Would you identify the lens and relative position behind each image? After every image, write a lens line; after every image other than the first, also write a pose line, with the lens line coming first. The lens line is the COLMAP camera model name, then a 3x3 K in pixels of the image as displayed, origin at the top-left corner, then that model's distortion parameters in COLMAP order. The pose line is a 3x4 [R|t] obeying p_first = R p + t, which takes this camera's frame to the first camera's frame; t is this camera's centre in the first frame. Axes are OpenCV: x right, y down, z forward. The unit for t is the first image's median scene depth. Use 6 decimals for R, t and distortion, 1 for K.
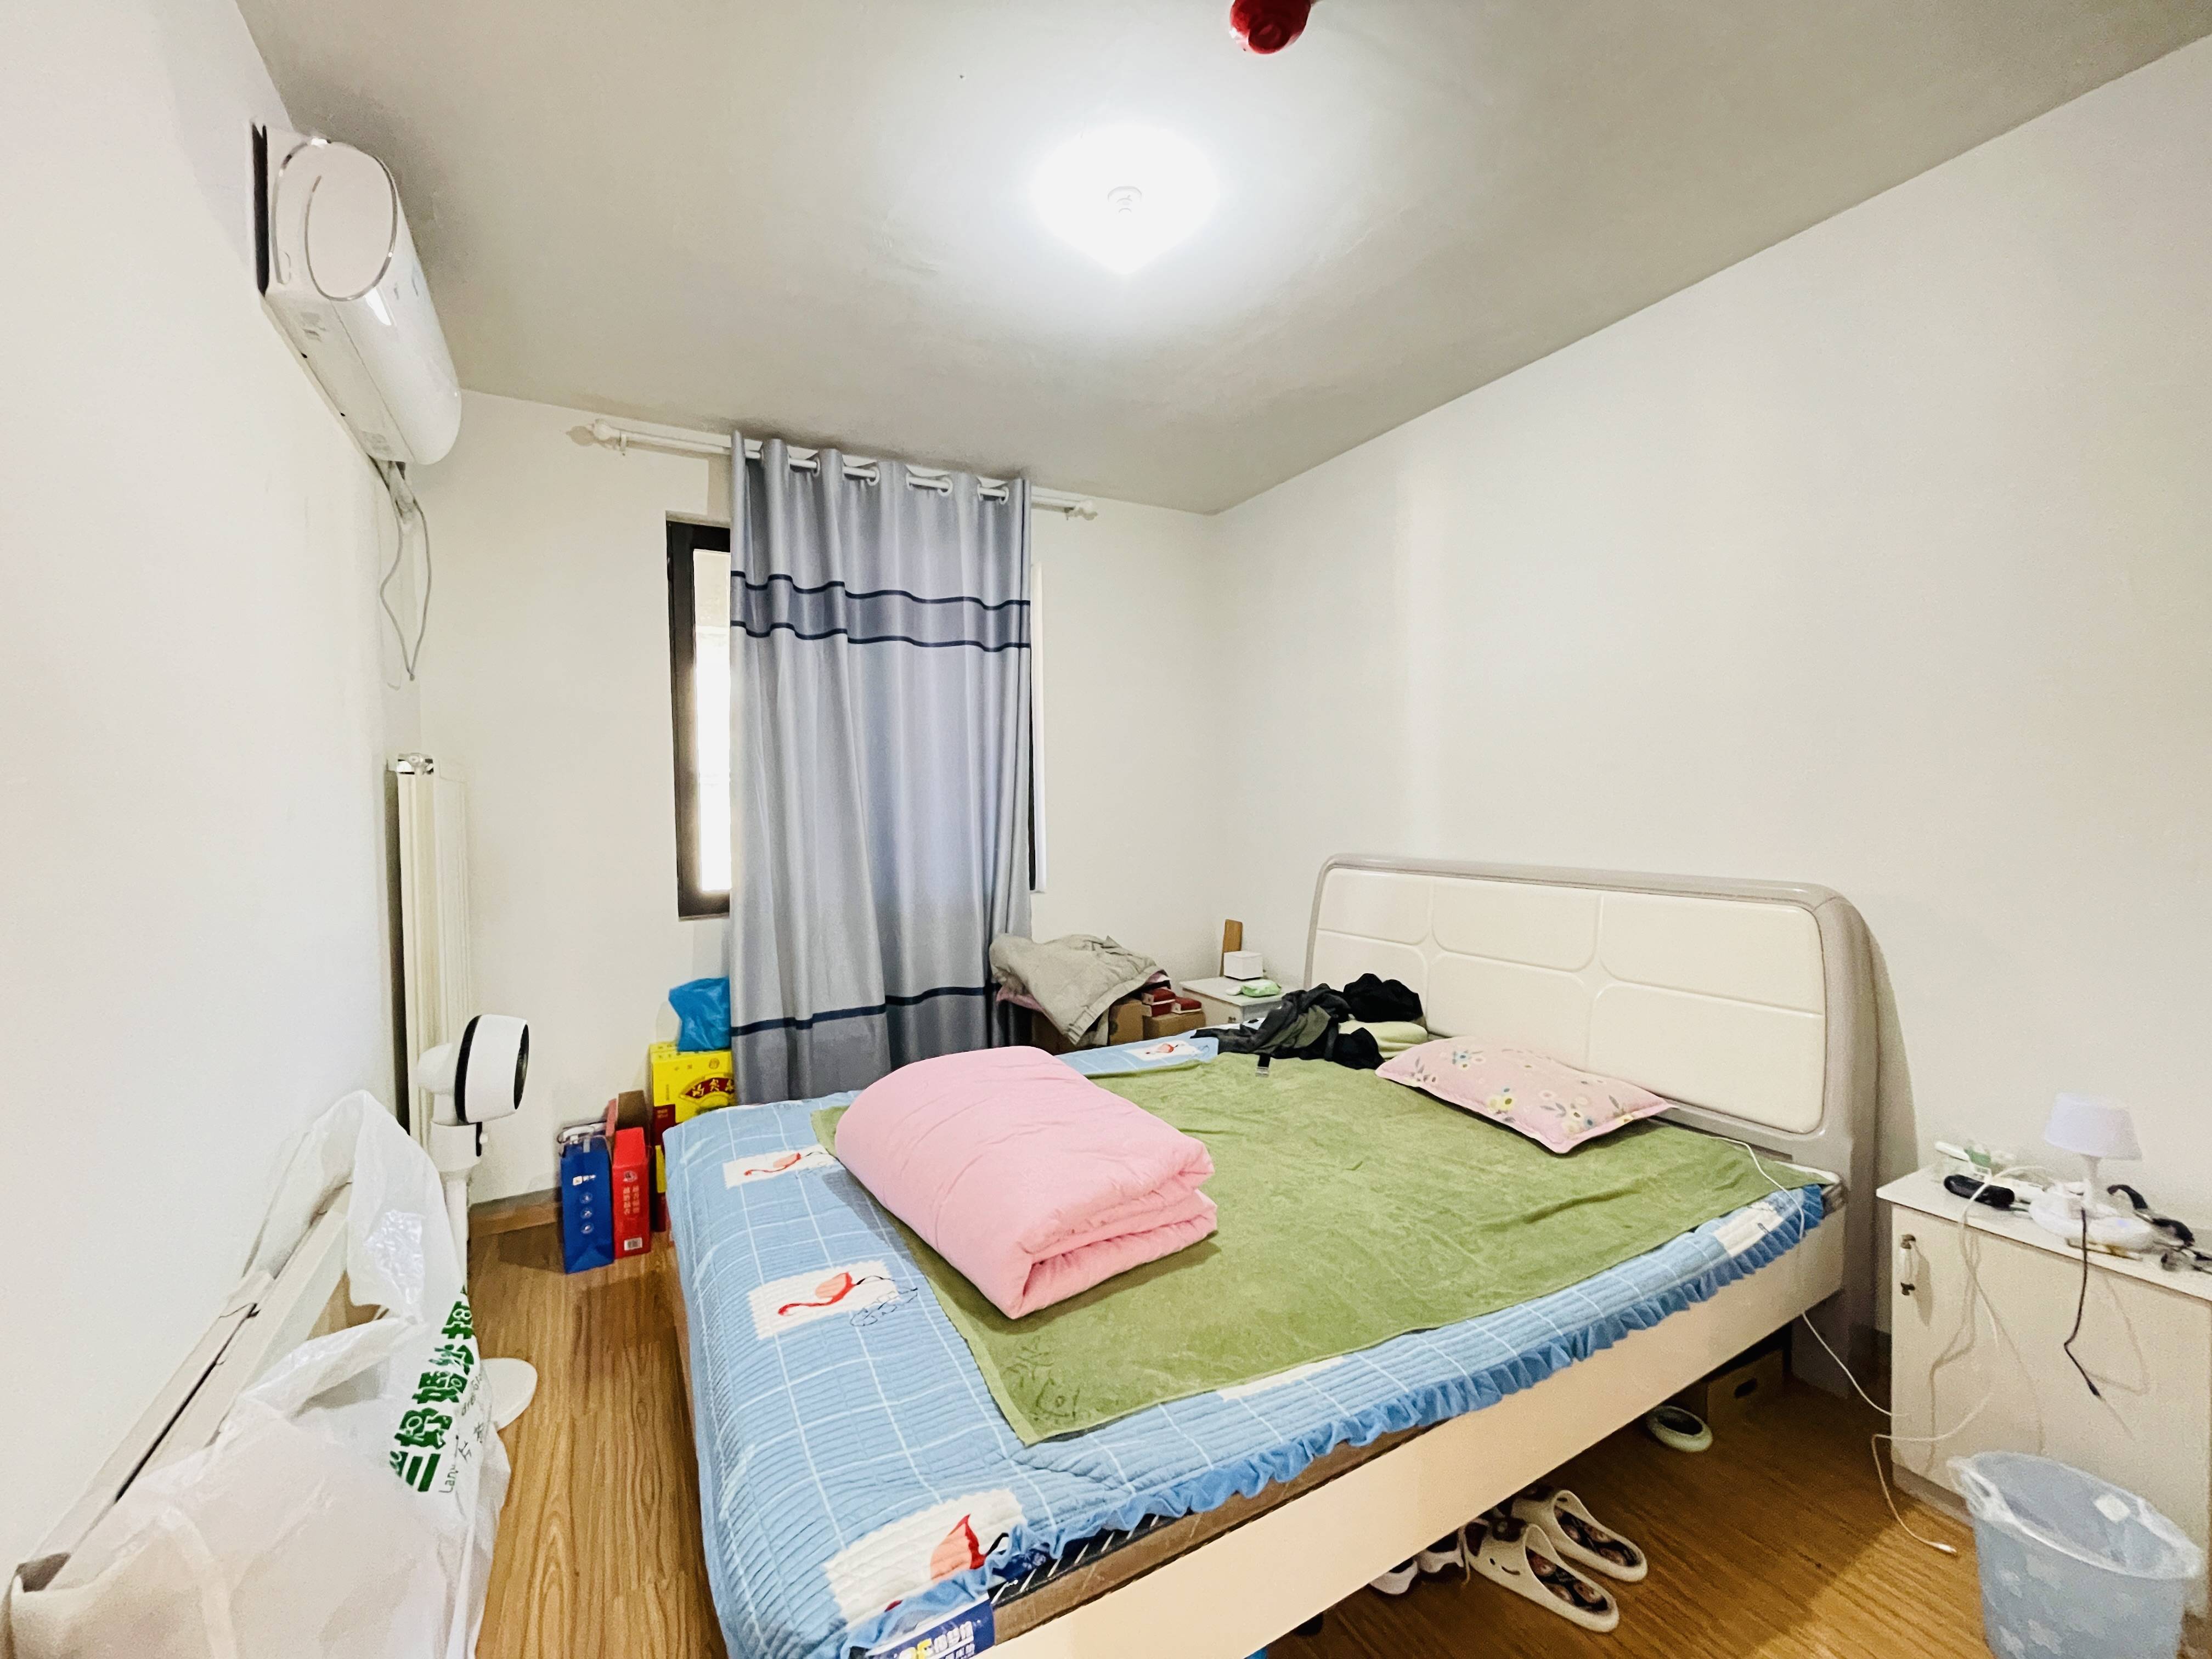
lens RADIAL K [[888.0, 0, 1099.6], [0, 888.0, 828.5], [0, 0, 1]] dist [-0.000666, -0.000810]
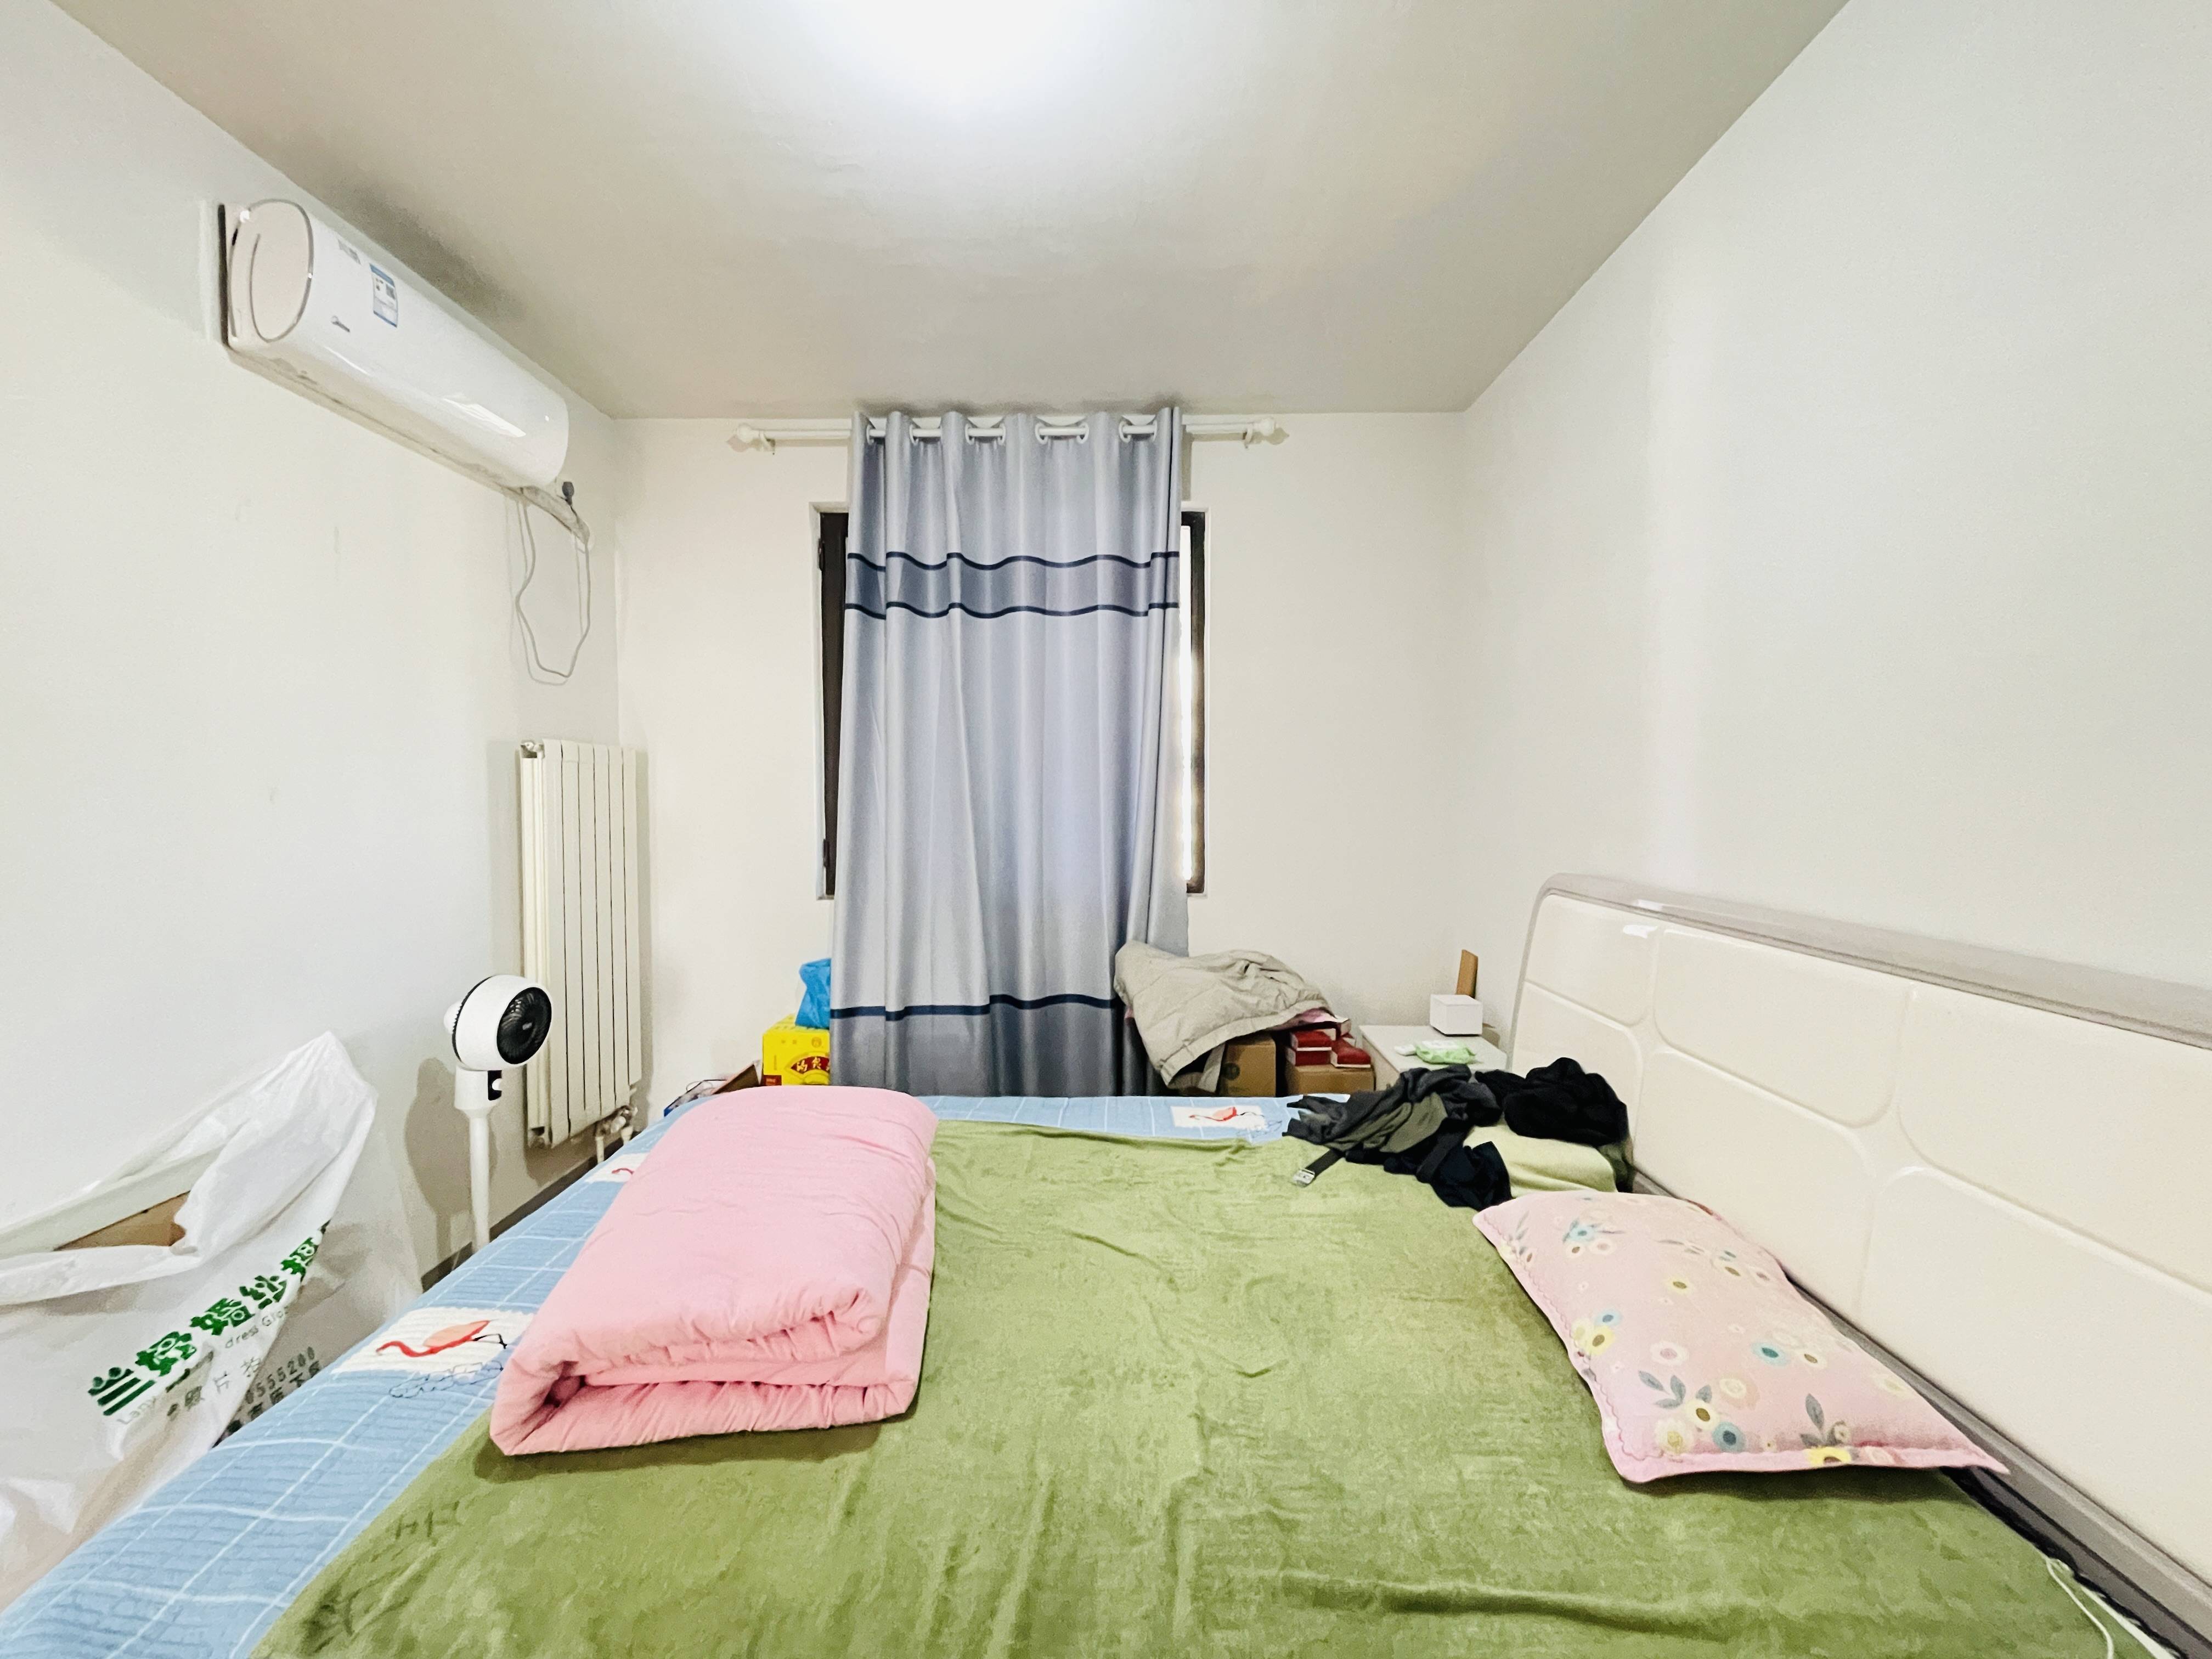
lens RADIAL K [[888.0, 0, 1102.9], [0, 888.0, 825.8], [0, 0, 1]] dist [-0.000666, -0.000810]
pose [[0.871730, 0.035654, -0.488688, 0.322819], [-0.028829, 0.999353, 0.021486, -0.013569], [0.489138, -0.004641, 0.872194, 0.260400]]
